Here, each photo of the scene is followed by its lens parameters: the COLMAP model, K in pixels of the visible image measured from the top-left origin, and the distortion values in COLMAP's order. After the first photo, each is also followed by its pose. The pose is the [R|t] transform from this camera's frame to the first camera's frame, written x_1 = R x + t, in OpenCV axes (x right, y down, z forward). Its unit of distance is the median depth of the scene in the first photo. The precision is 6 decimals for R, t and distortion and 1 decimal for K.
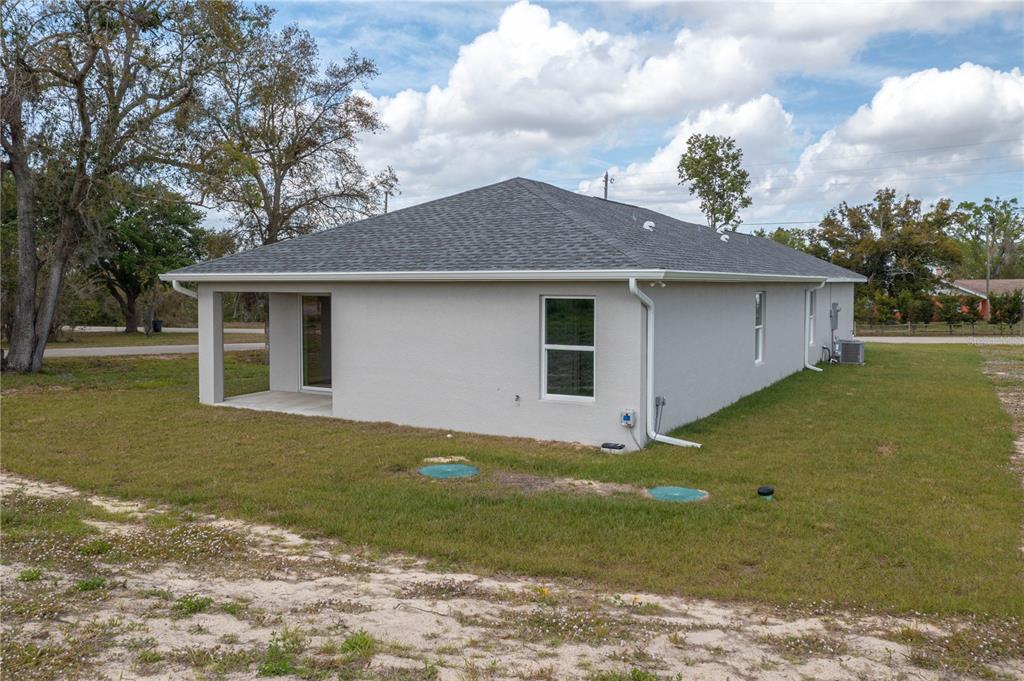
lens RADIAL K [[844.6, 0, 549.6], [0, 844.6, 336.8], [0, 0, 1]] dist [-0.015107, 0.003304]
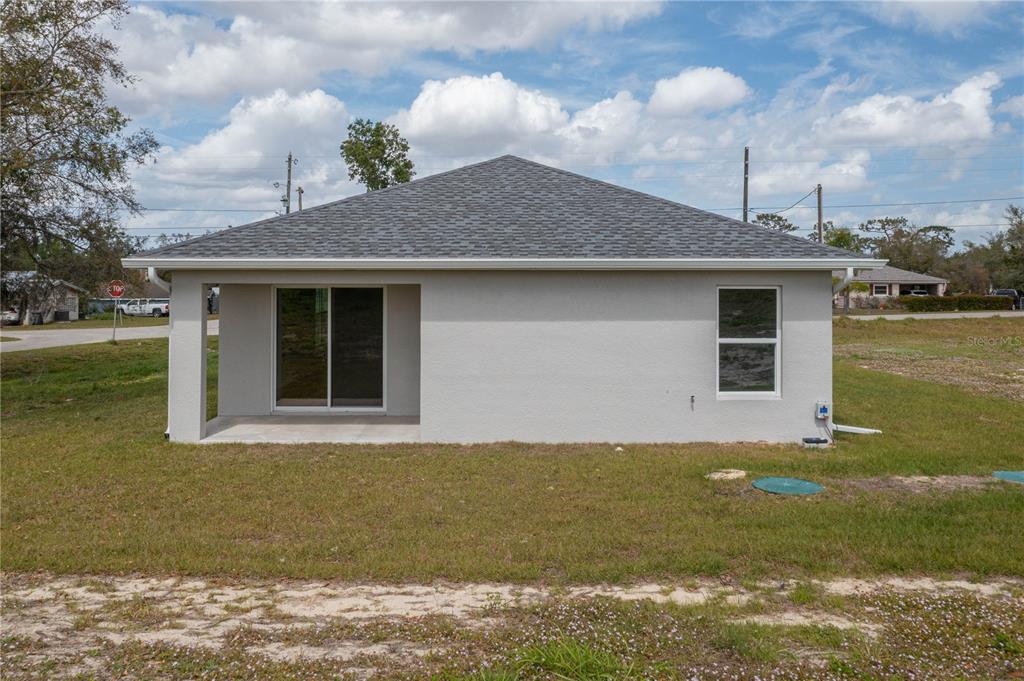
lens RADIAL K [[829.4, 0, 512.0], [0, 829.4, 276.9], [0, 0, 1]] dist [-0.006317, 0.001569]
pose [[0.860688, -0.002483, 0.509127, -0.645657], [0.031640, 0.998316, -0.048619, -0.020546], [-0.508149, 0.057955, 0.859317, 0.320954]]
